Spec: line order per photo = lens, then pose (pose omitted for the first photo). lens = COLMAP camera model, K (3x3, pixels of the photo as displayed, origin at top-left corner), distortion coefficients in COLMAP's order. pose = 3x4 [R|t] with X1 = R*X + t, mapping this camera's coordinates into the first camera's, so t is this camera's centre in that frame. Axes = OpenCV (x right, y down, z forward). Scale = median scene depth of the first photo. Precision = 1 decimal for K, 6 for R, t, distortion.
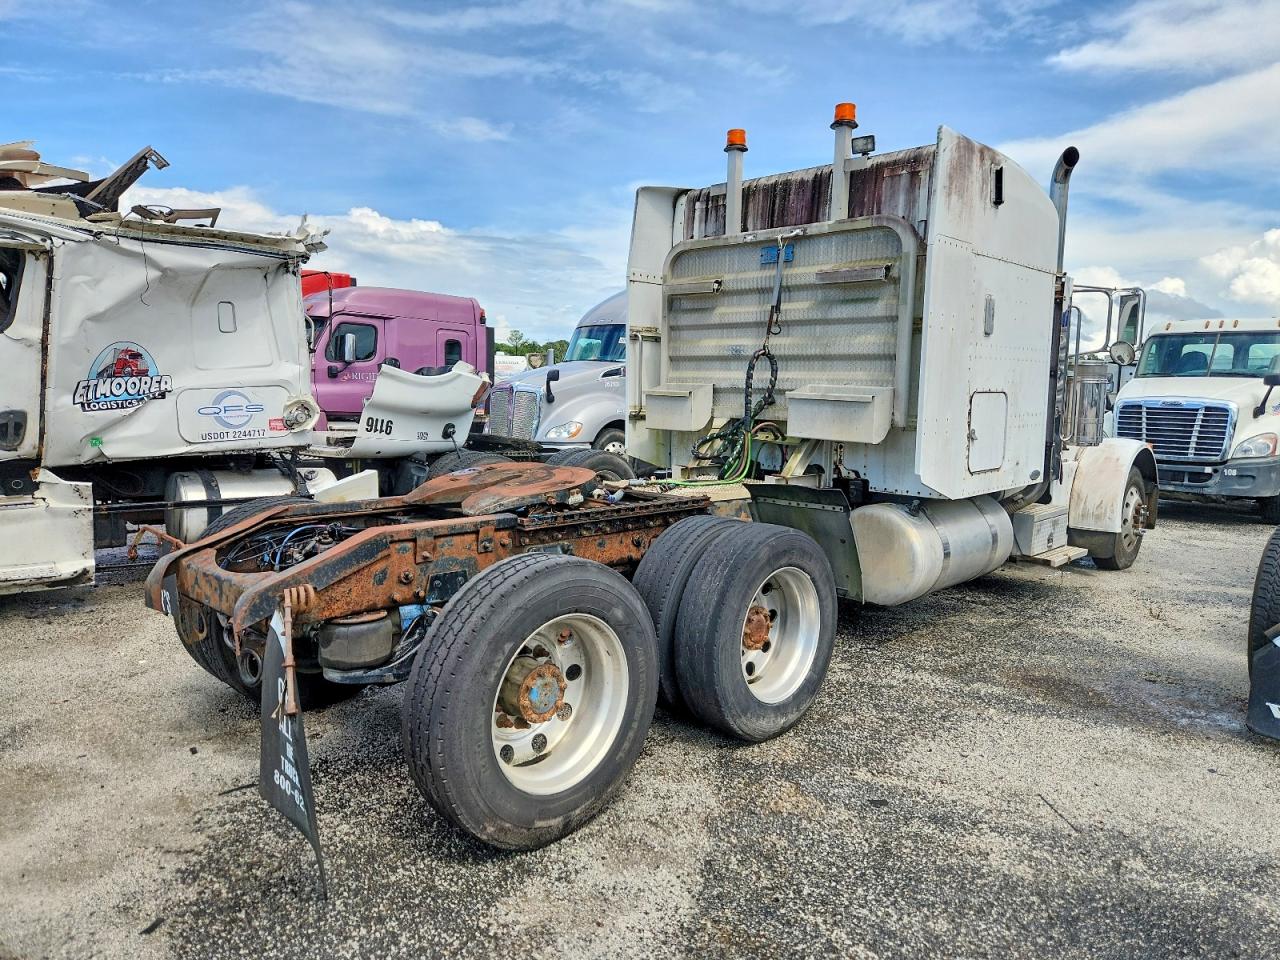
lens RADIAL K [[857.4, 0, 641.1], [0, 857.4, 487.0], [0, 0, 1]] dist [0.064050, -0.054003]
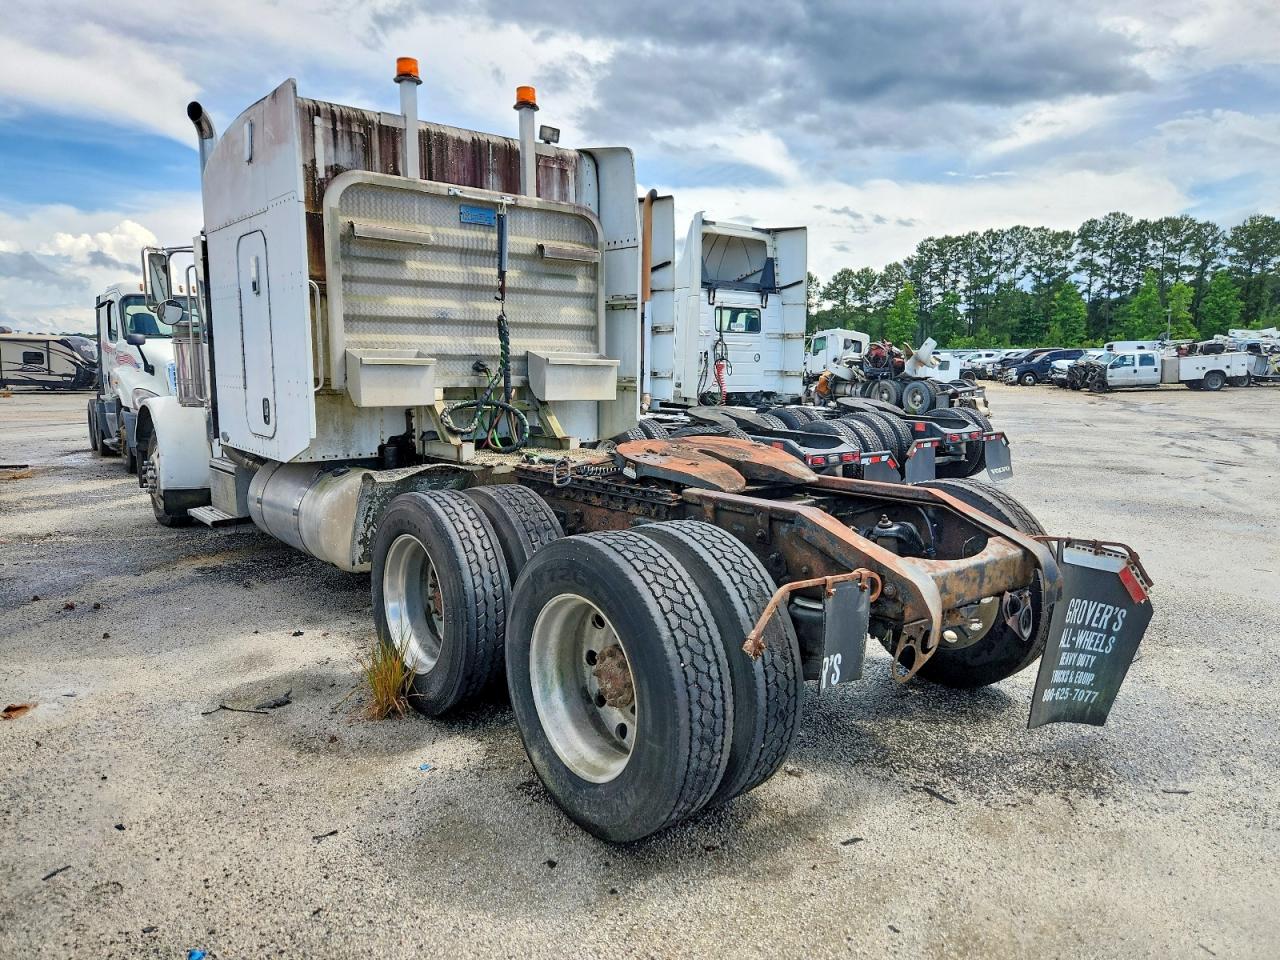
lens RADIAL K [[917.5, 0, 641.9], [0, 917.5, 476.0], [0, 0, 1]] dist [0.072133, -0.052389]
pose [[0.100454, -0.141209, 0.984870, -0.877419], [0.114613, 0.984930, 0.129527, -0.094323], [-0.988318, 0.099867, 0.115124, 0.719368]]
